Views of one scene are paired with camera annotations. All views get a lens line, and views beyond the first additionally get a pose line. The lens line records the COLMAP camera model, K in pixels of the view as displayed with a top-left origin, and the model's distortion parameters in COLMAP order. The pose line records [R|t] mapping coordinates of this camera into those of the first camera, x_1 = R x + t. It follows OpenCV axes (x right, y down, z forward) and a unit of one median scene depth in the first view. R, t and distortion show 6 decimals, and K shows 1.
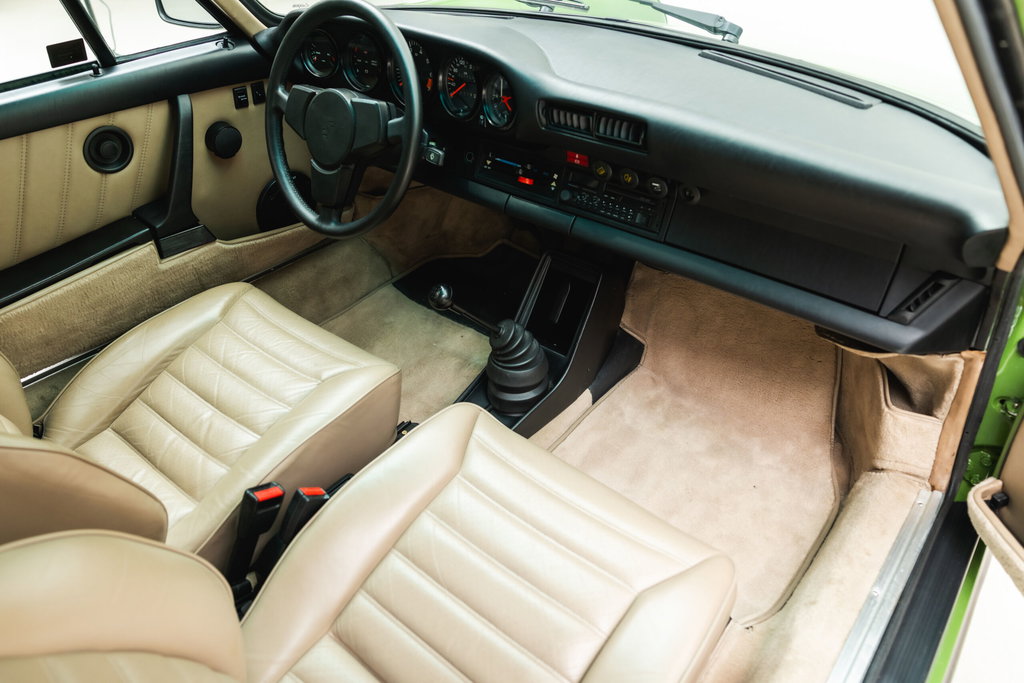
lens RADIAL K [[706.9, 0, 512.0], [0, 706.9, 341.5], [0, 0, 1]] dist [0.003117, 0.001685]
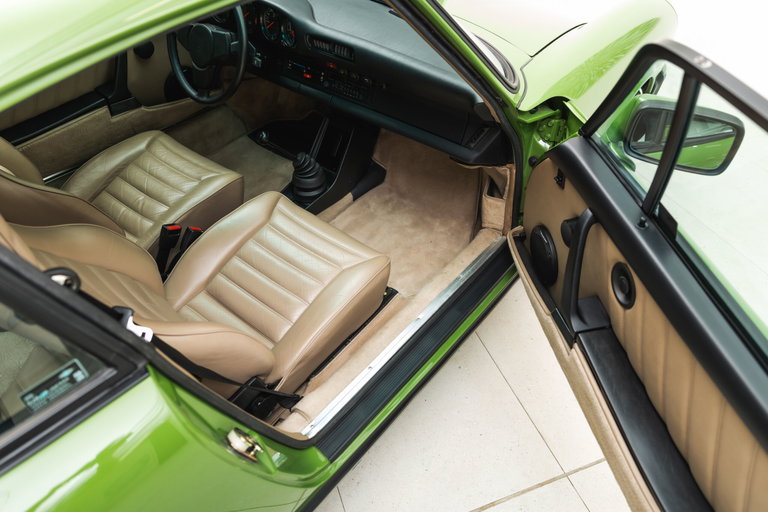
lens RADIAL K [[530.2, 0, 384.0], [0, 530.2, 256.0], [0, 0, 1]] dist [0.003117, 0.001685]
pose [[0.999409, 0.007315, 0.033594, 0.179306], [-0.011095, 0.993447, 0.113753, 0.087463], [-0.032542, -0.114058, 0.992941, -0.468869]]
